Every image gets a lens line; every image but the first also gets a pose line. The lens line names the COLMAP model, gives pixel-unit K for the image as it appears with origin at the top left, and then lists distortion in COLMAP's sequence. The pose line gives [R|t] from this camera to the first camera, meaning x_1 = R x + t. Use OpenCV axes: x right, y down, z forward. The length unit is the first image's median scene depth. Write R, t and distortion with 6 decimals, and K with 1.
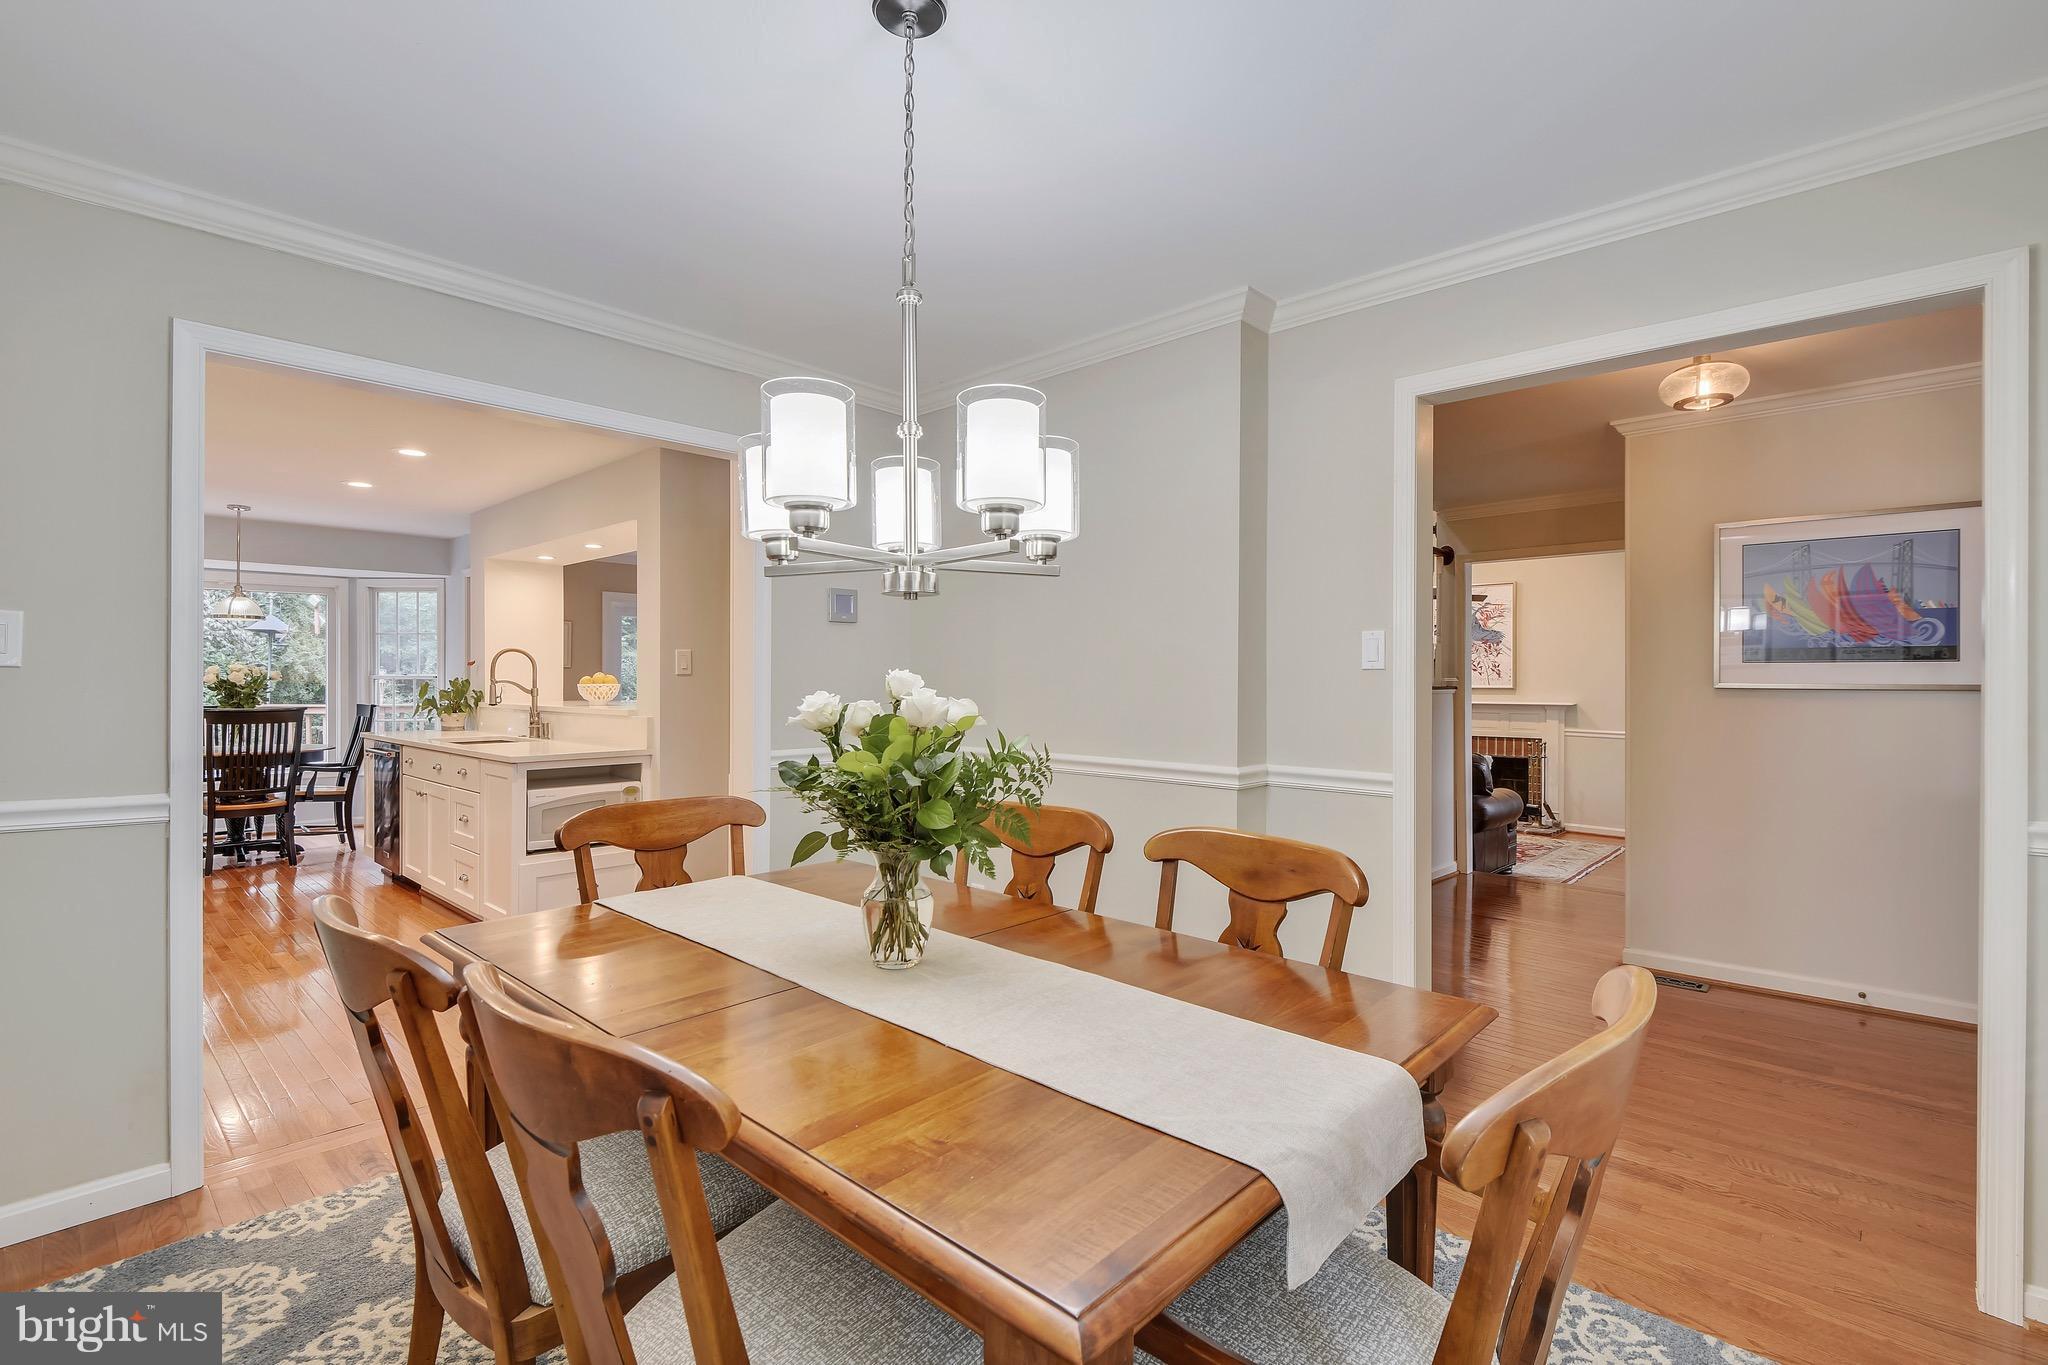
lens RADIAL K [[927.6, 0, 1029.7], [0, 927.6, 683.9], [0, 0, 1]] dist [-0.004051, -0.000448]
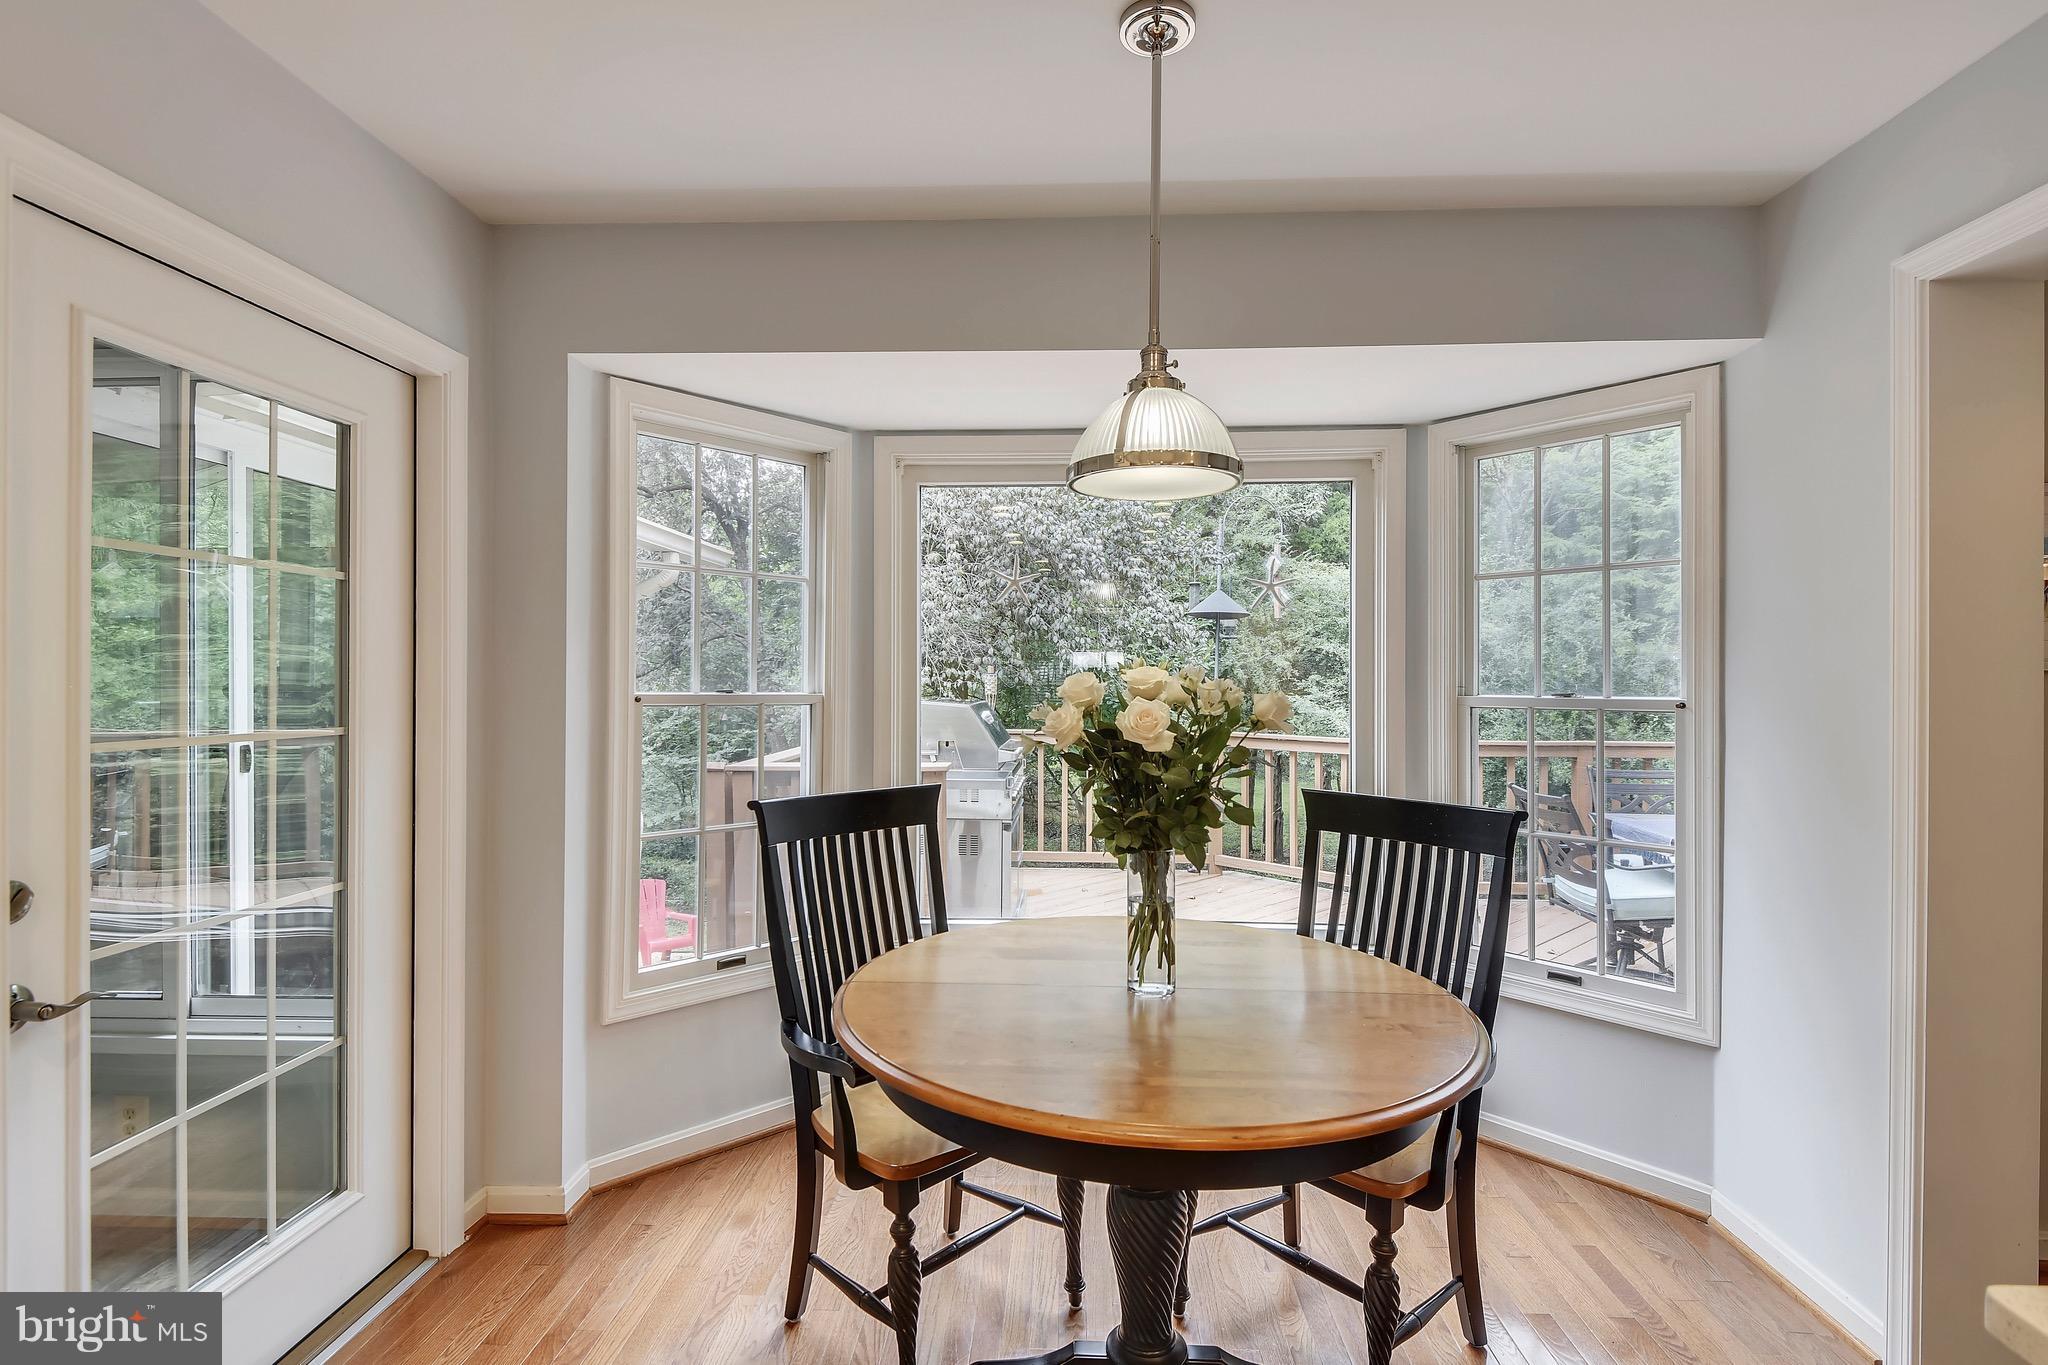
lens RADIAL K [[985.2, 0, 1029.0], [0, 985.2, 677.2], [0, 0, 1]] dist [-0.005492, -0.001017]
pose [[0.645119, -0.001235, -0.764081, -0.671580], [-0.005860, 0.999961, -0.006563, -0.016672], [0.764059, 0.008711, 0.645087, 0.799843]]
